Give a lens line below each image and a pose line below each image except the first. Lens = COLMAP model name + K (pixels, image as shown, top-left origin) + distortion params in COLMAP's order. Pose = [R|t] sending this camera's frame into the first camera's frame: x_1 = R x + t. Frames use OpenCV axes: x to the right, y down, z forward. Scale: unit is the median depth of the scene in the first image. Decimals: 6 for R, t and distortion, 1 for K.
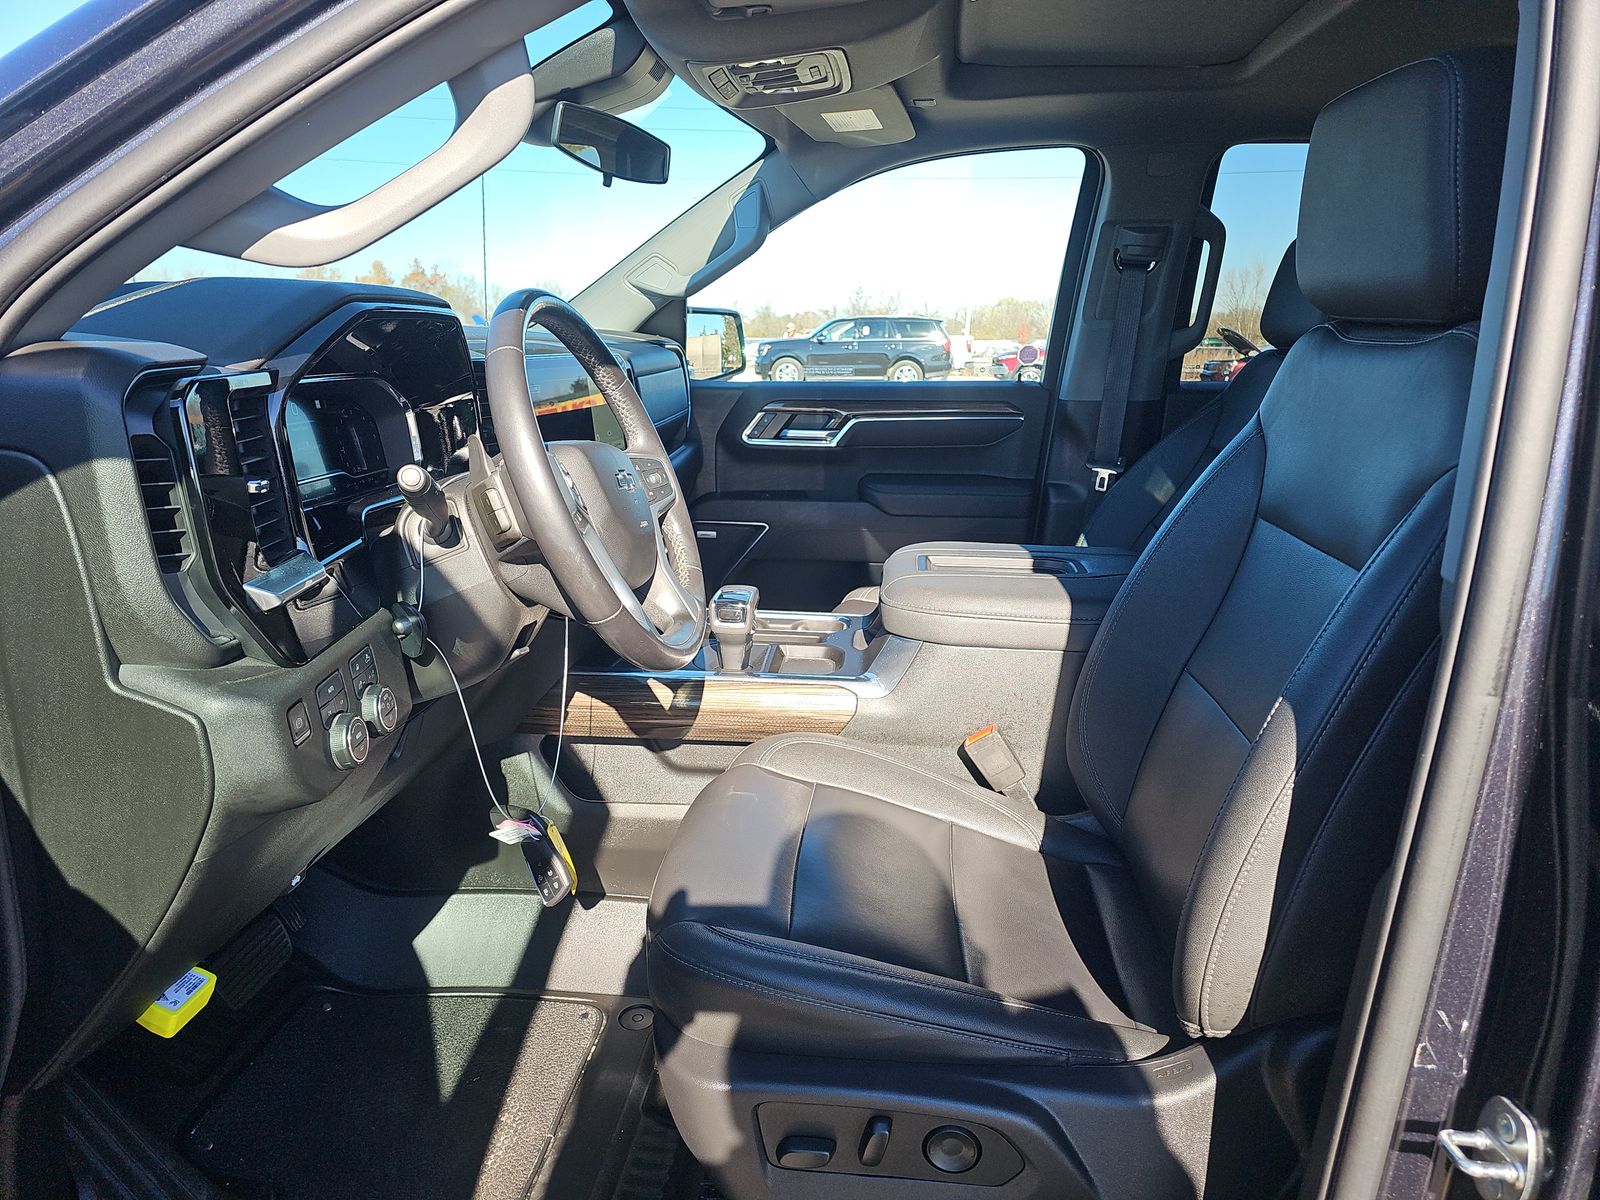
lens RADIAL K [[1089.0, 0, 800.0], [0, 1089.0, 600.0], [0, 0, 1]] dist [0.078397, -0.048489]
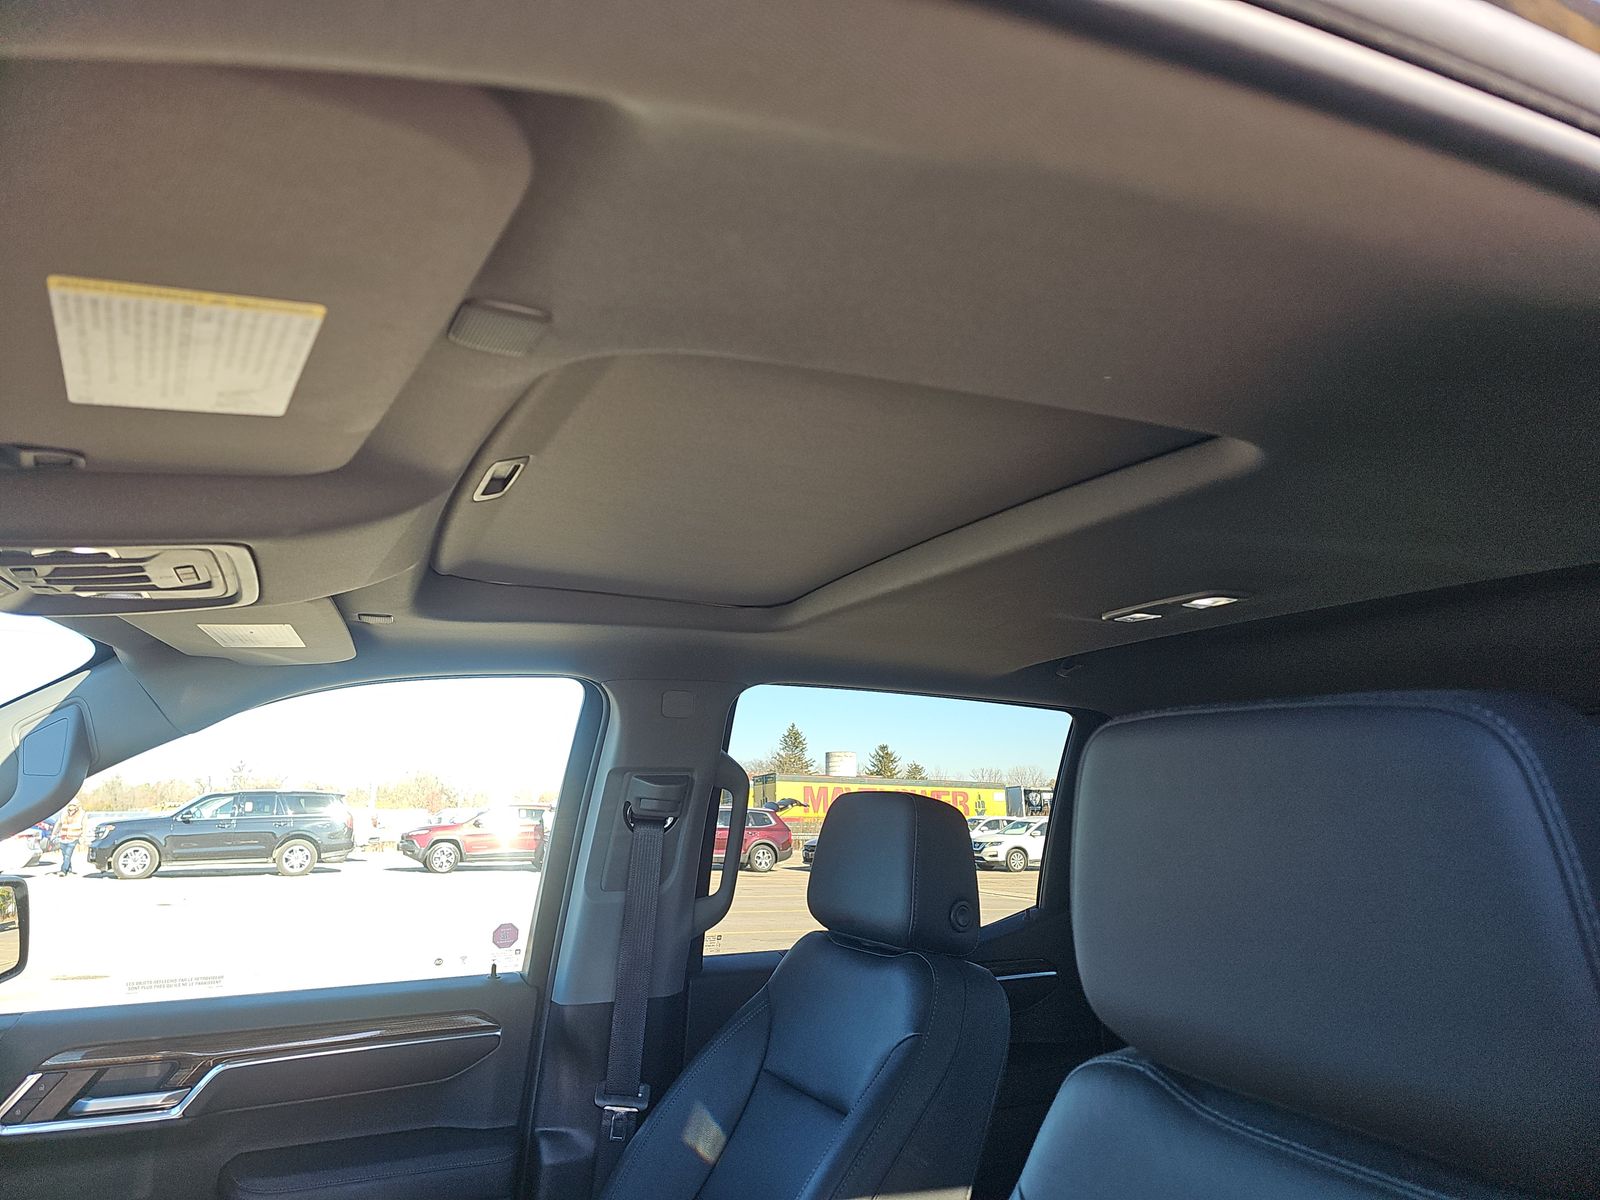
lens RADIAL K [[1089.0, 0, 800.0], [0, 1089.0, 600.0], [0, 0, 1]] dist [0.078397, -0.048489]
pose [[0.870669, 0.081858, 0.485009, 0.007859], [0.121015, 0.920096, -0.372531, -0.137885], [-0.476750, 0.383045, 0.791193, 0.260766]]
